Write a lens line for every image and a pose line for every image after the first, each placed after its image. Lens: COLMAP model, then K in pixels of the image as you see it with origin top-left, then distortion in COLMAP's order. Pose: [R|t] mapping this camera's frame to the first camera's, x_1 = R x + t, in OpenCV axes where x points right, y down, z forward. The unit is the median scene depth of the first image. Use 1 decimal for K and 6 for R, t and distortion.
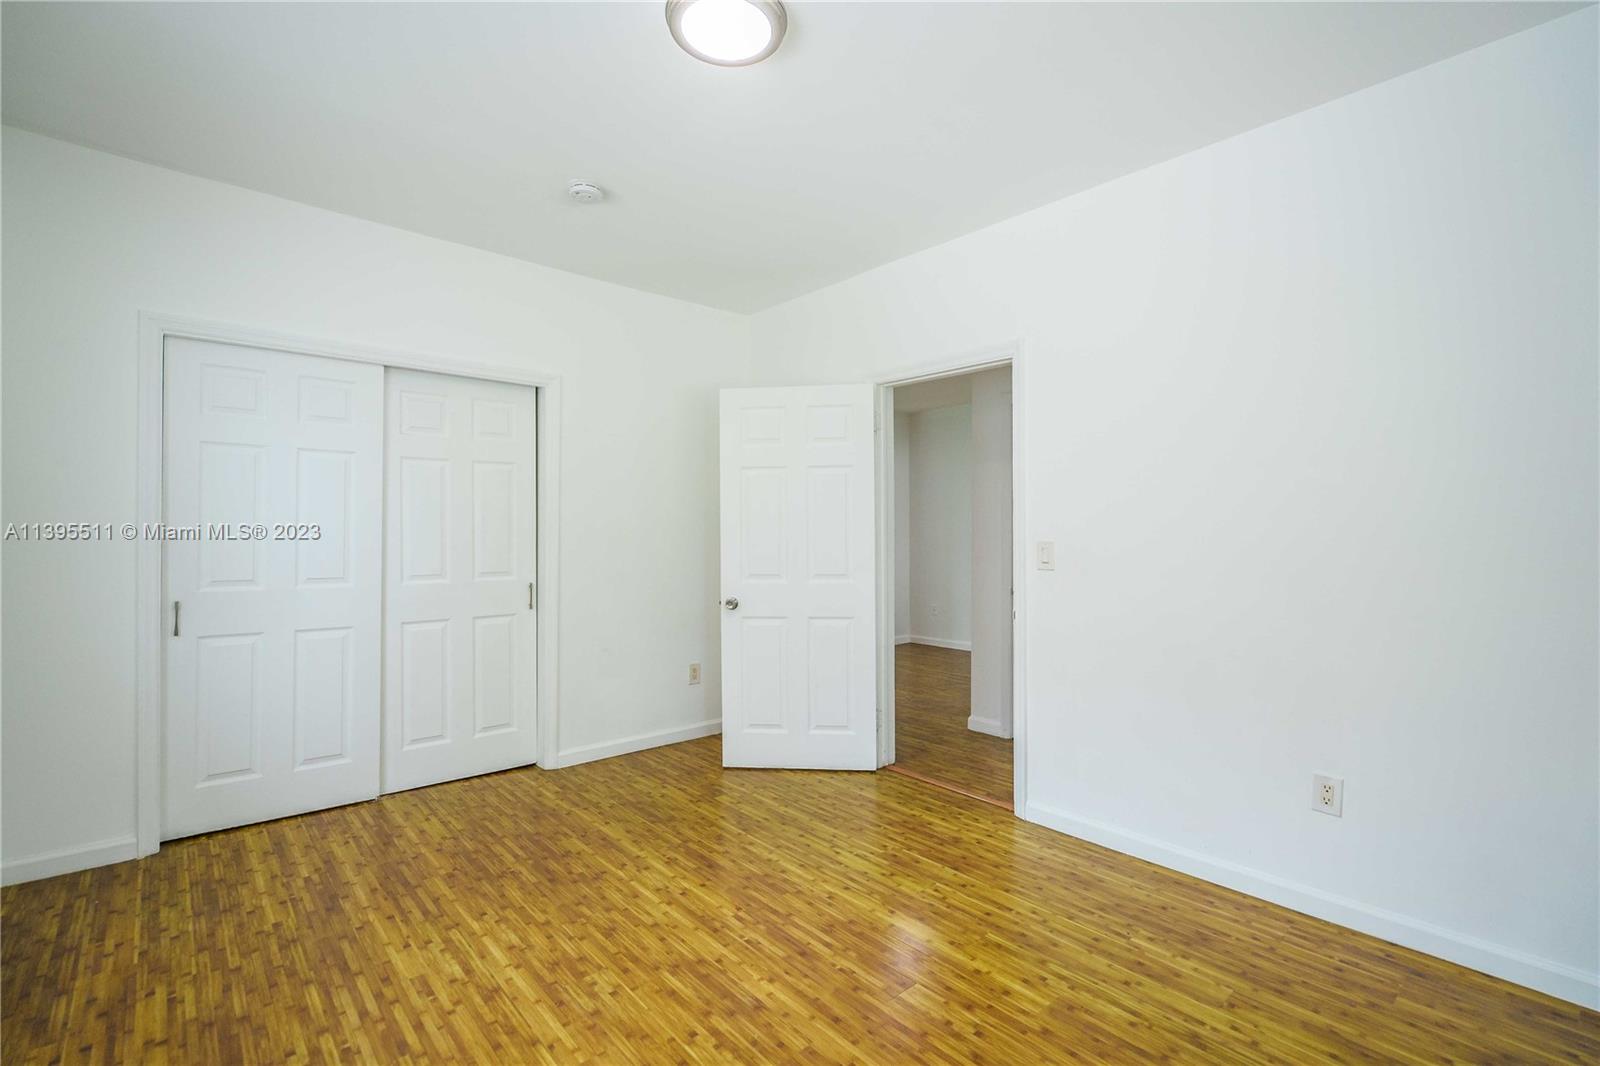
lens RADIAL K [[726.3, 0, 800.0], [0, 726.3, 533.0], [0, 0, 1]] dist [-0.003351, 0.000491]
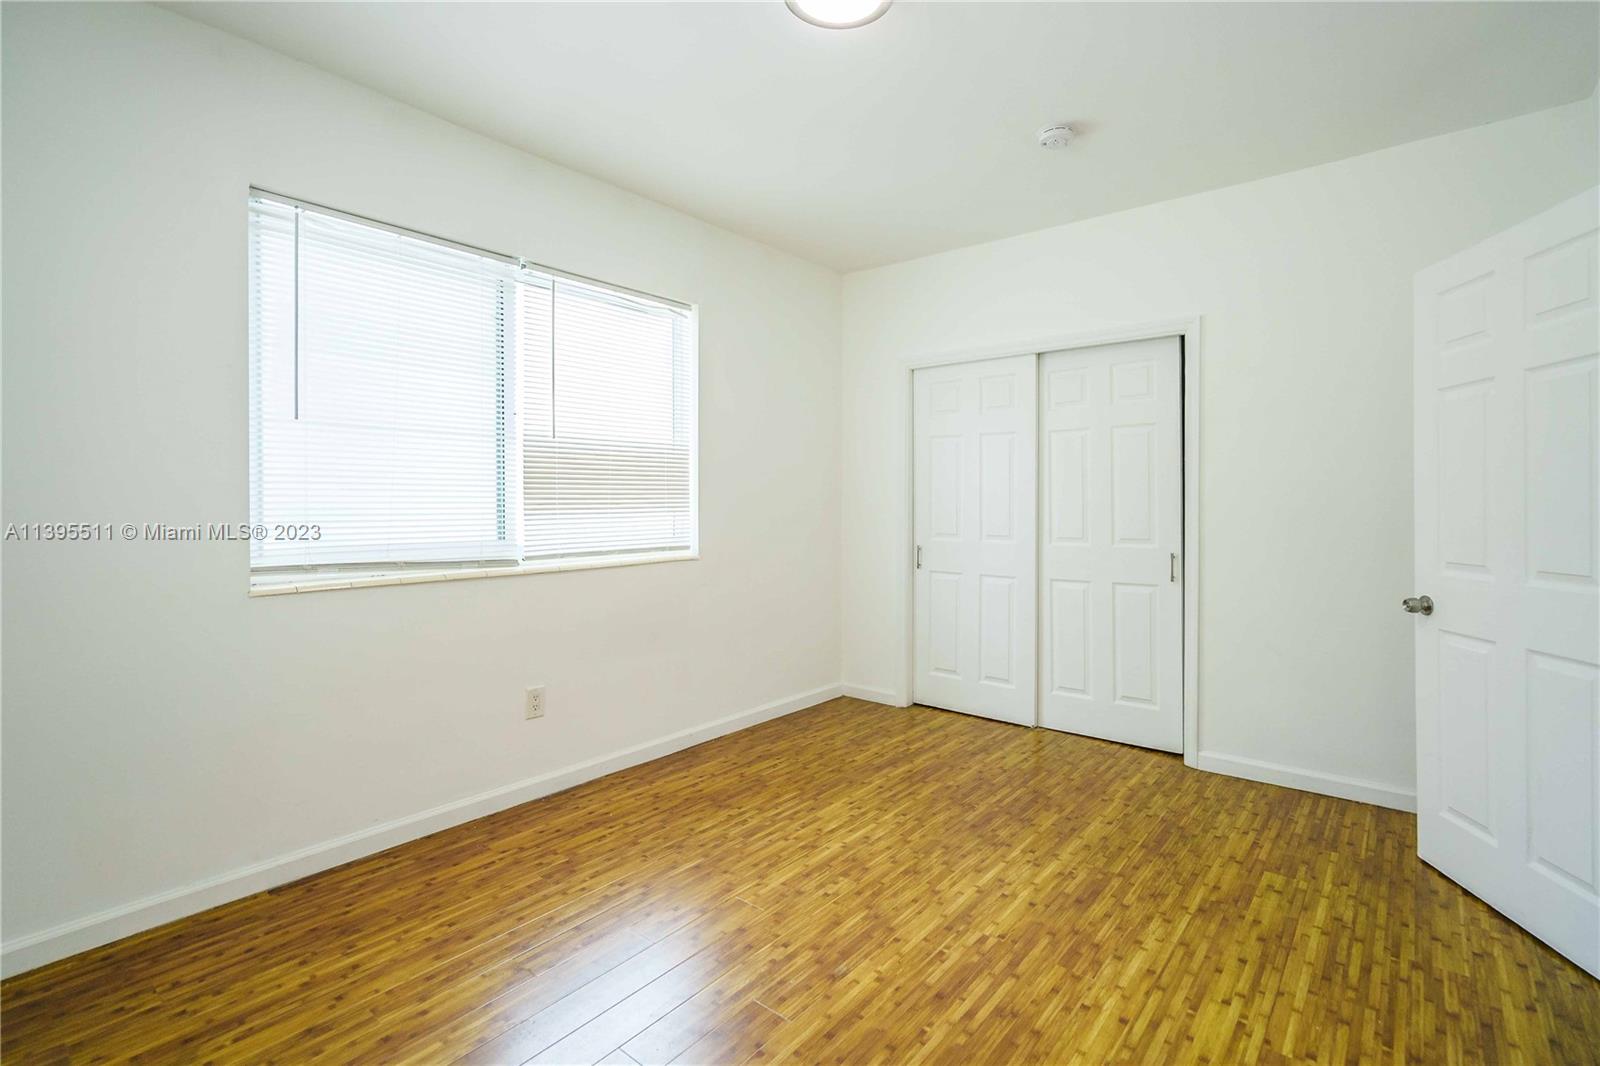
lens RADIAL K [[735.4, 0, 813.1], [0, 735.4, 505.9], [0, 0, 1]] dist [-0.003699, -0.000483]
pose [[0.161446, 0.000354, -0.986881, 0.701191], [0.005044, 0.999987, 0.001184, 0.010347], [0.986869, -0.005169, 0.161442, 0.620741]]
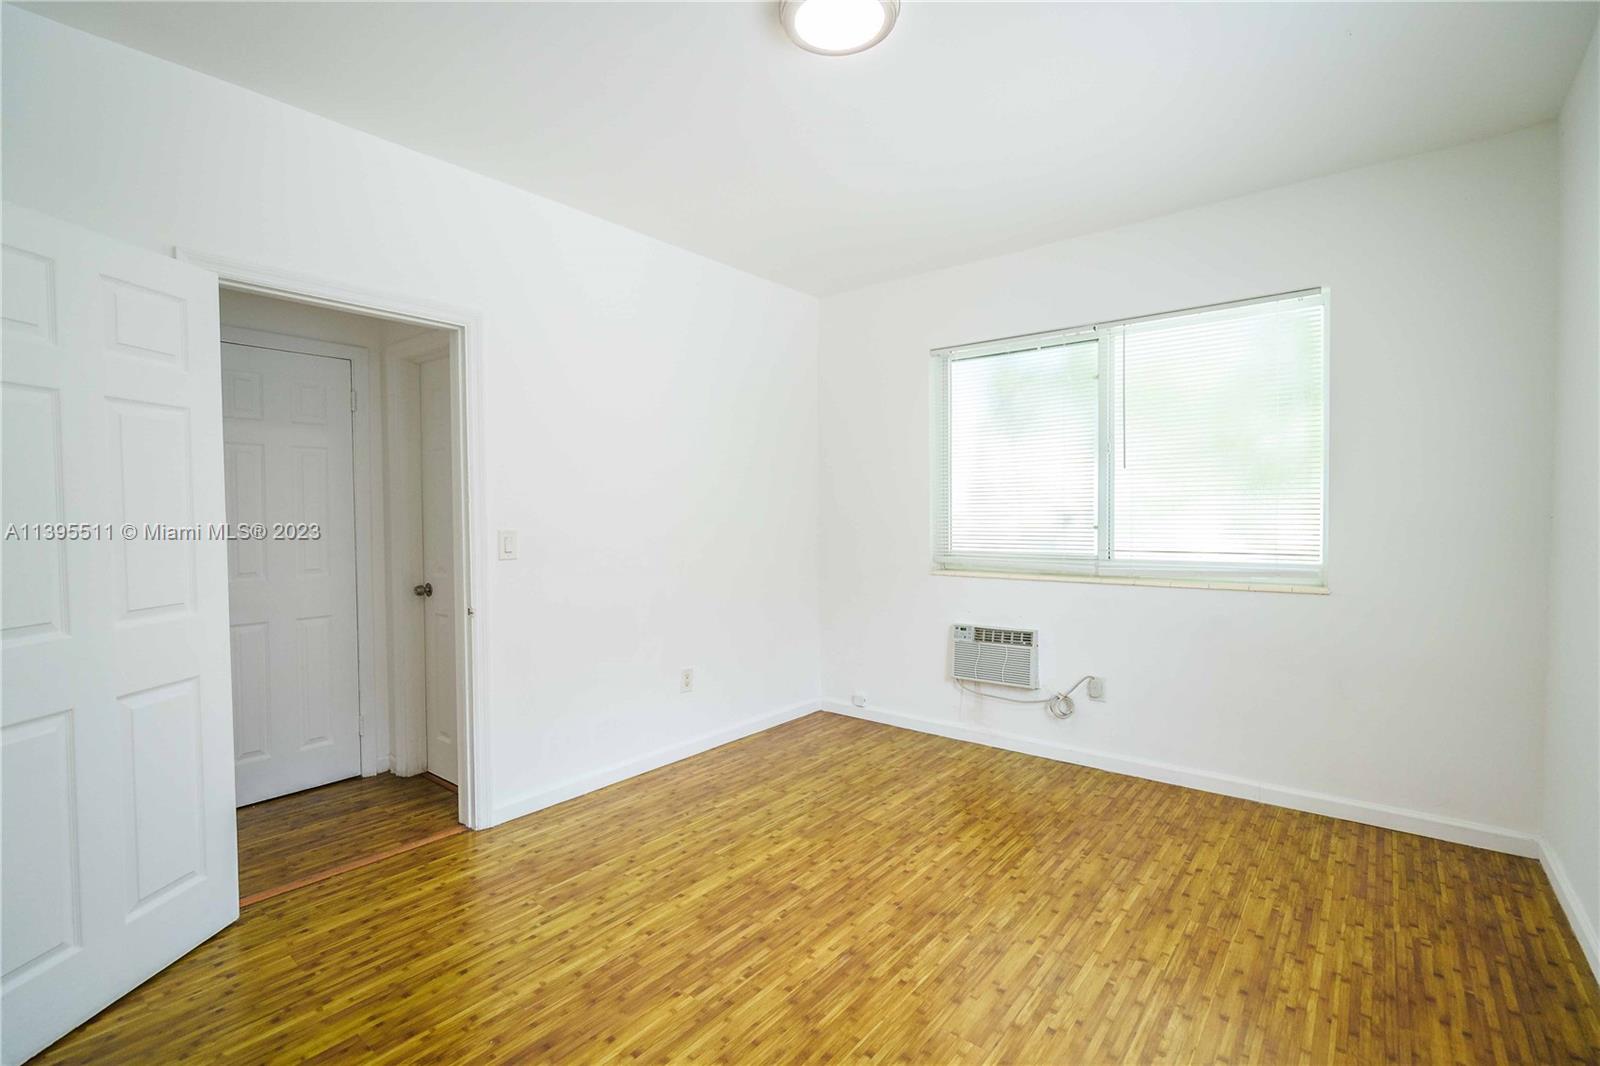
lens RADIAL K [[726.3, 0, 800.0], [0, 726.3, 533.0], [0, 0, 1]] dist [-0.003351, 0.000491]
pose [[-0.172044, -0.029140, 0.984658, -0.849315], [0.005683, 0.999516, 0.030572, -0.015823], [-0.985073, 0.010855, -0.171795, 0.959513]]
